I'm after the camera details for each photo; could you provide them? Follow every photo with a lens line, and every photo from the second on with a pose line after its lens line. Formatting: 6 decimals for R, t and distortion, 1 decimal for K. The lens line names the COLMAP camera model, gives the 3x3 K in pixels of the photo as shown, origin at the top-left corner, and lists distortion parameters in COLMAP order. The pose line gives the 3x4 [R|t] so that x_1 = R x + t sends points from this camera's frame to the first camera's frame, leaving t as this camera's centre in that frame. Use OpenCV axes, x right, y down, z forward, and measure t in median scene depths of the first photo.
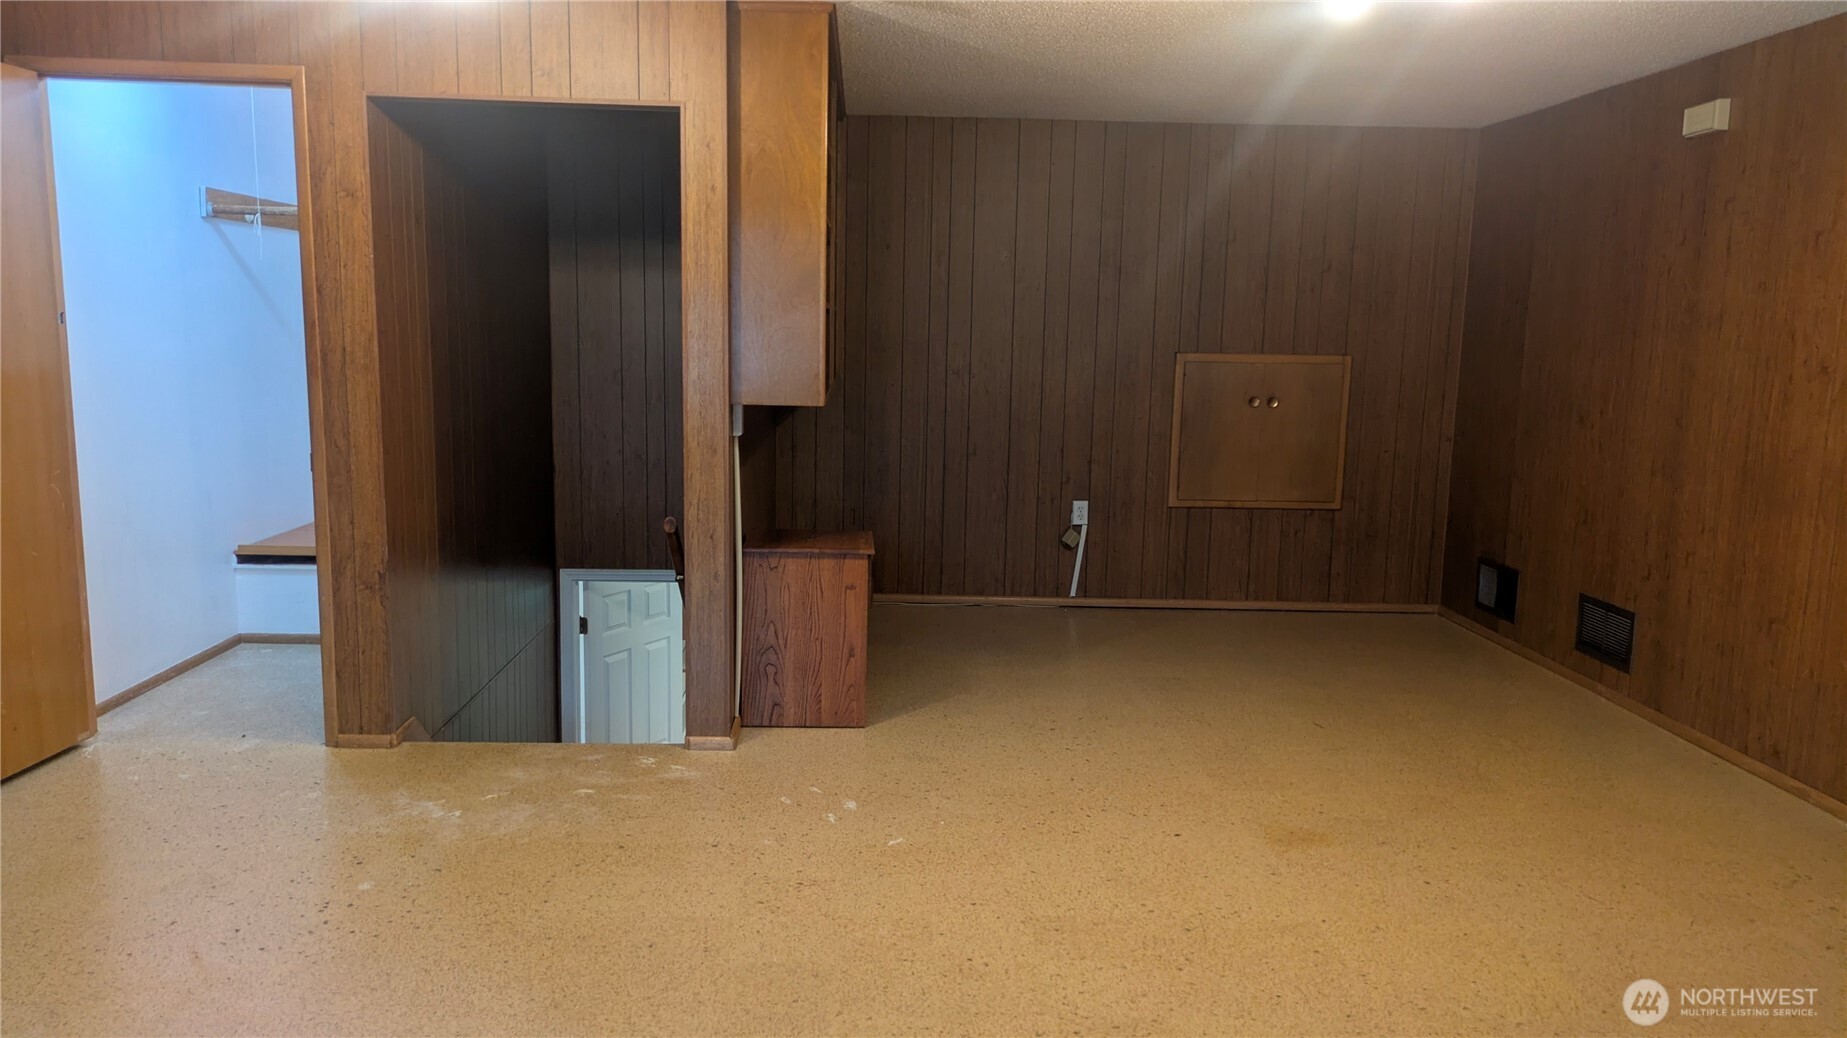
lens RADIAL K [[1363.3, 0, 908.4], [0, 1363.3, 526.8], [0, 0, 1]] dist [0.062385, -0.060262]
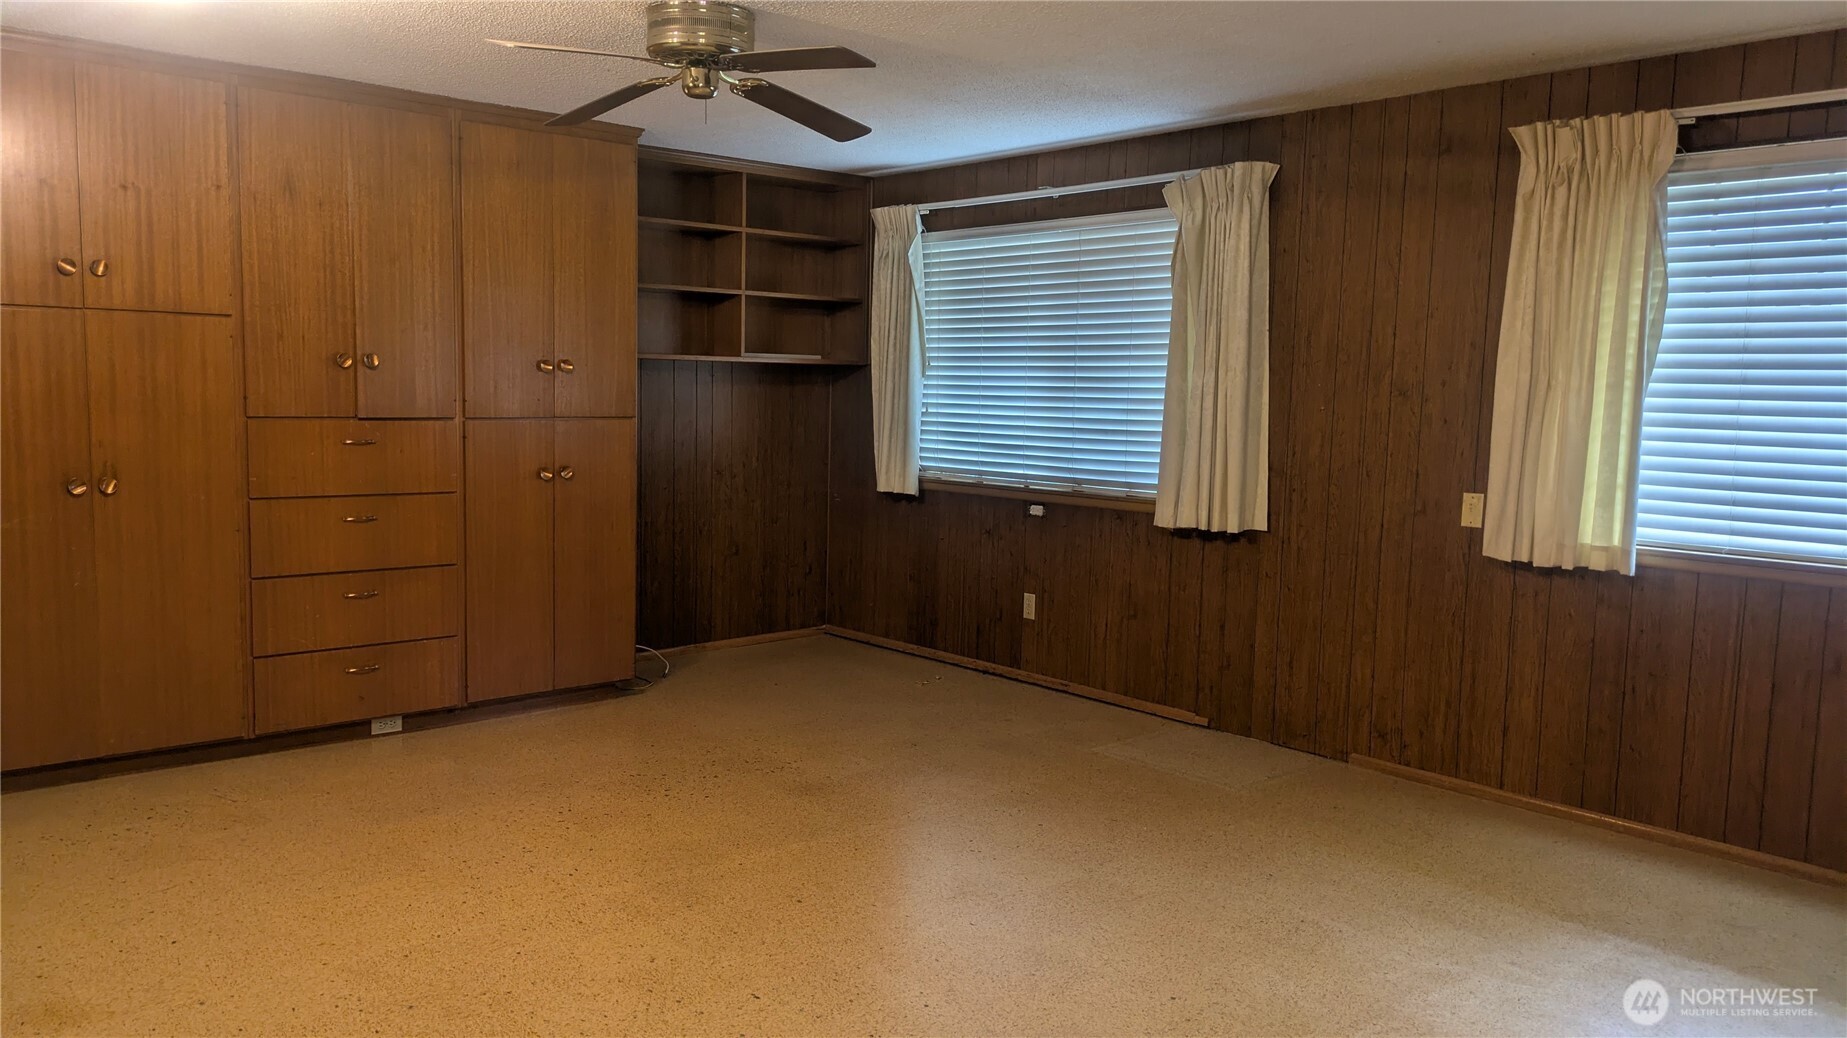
lens RADIAL K [[1363.3, 0, 894.8], [0, 1363.3, 519.4], [0, 0, 1]] dist [0.062385, -0.060262]
pose [[-0.630571, -0.112841, 0.767885, -0.455582], [0.083113, 0.973868, 0.211360, -0.130257], [-0.771669, 0.197099, -0.604714, 0.840574]]
